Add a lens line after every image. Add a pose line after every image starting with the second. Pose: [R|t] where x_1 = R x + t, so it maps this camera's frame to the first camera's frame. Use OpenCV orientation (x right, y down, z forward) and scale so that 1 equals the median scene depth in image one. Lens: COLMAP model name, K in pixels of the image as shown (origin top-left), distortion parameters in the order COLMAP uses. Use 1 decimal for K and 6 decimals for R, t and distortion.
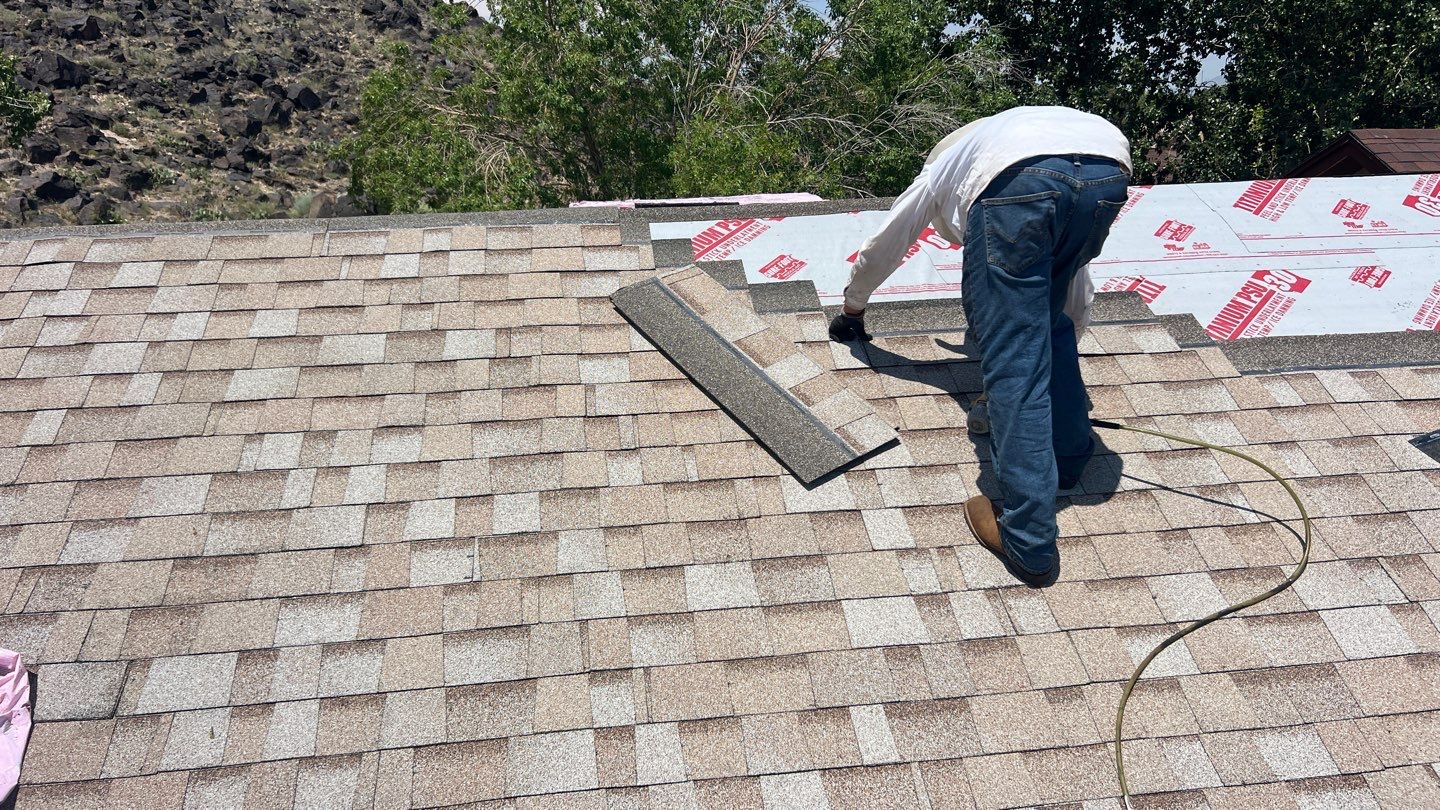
lens RADIAL K [[1065.3, 0, 714.5], [0, 1065.3, 402.2], [0, 0, 1]] dist [0.050362, -0.059428]
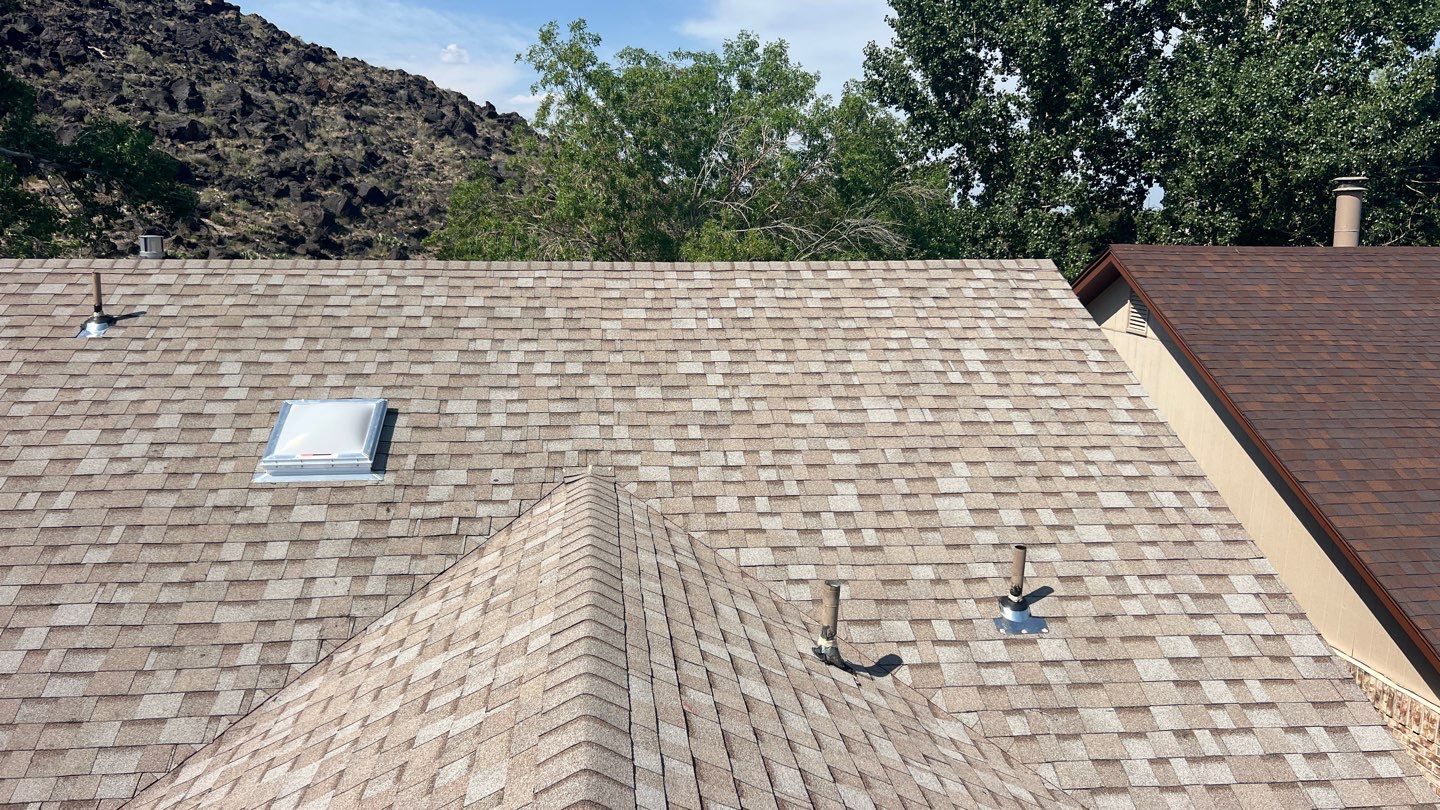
lens RADIAL K [[1065.3, 0, 714.5], [0, 1065.3, 402.2], [0, 0, 1]] dist [0.050362, -0.059428]
pose [[0.999024, 0.035436, -0.026359, 0.015836], [-0.037757, 0.994903, -0.093505, 0.028679], [0.022911, 0.094409, 0.995270, -0.108818]]
